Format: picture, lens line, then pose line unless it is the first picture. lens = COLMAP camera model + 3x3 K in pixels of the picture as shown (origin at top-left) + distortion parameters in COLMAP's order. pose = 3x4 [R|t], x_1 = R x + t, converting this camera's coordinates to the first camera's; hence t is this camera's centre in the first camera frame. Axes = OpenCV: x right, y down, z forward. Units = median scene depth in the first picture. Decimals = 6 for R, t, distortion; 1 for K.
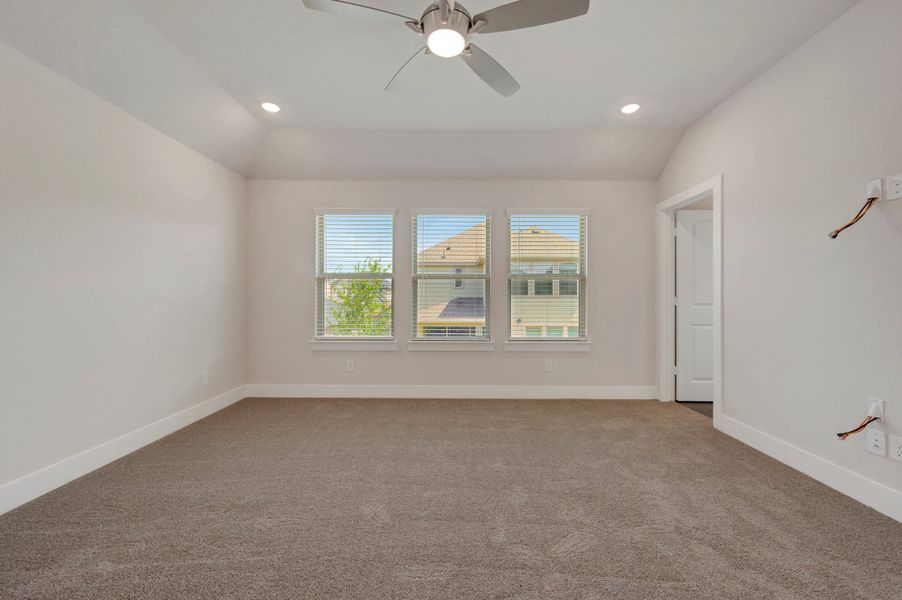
lens RADIAL K [[357.0, 0, 447.8], [0, 357.0, 300.9], [0, 0, 1]] dist [-0.000053, 0.000524]
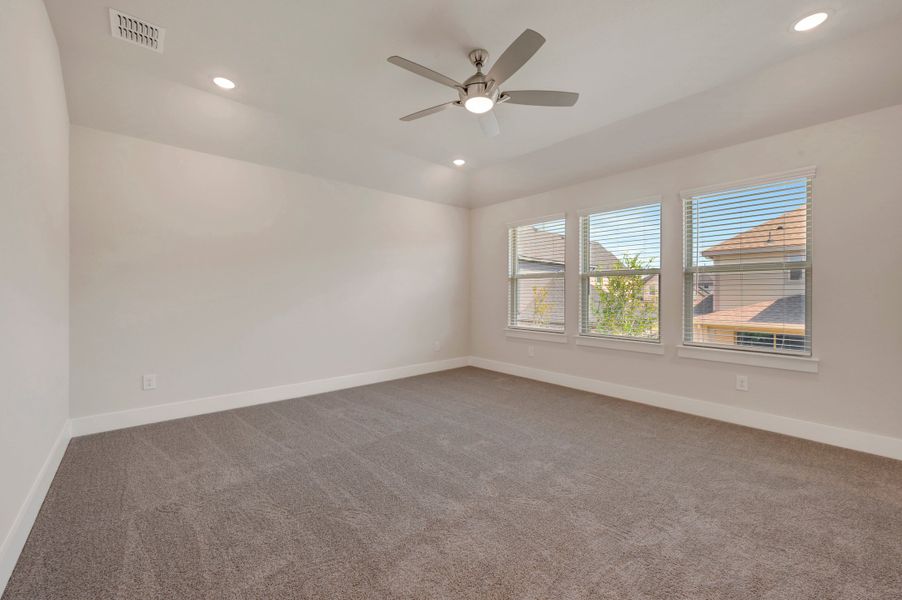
lens RADIAL K [[357.0, 0, 448.9], [0, 357.0, 297.9], [0, 0, 1]] dist [-0.000053, 0.000524]
pose [[0.665908, 0.008250, -0.745988, 0.423255], [-0.009397, 0.999952, 0.002670, 0.001667], [0.745974, 0.005232, 0.665954, 0.008509]]
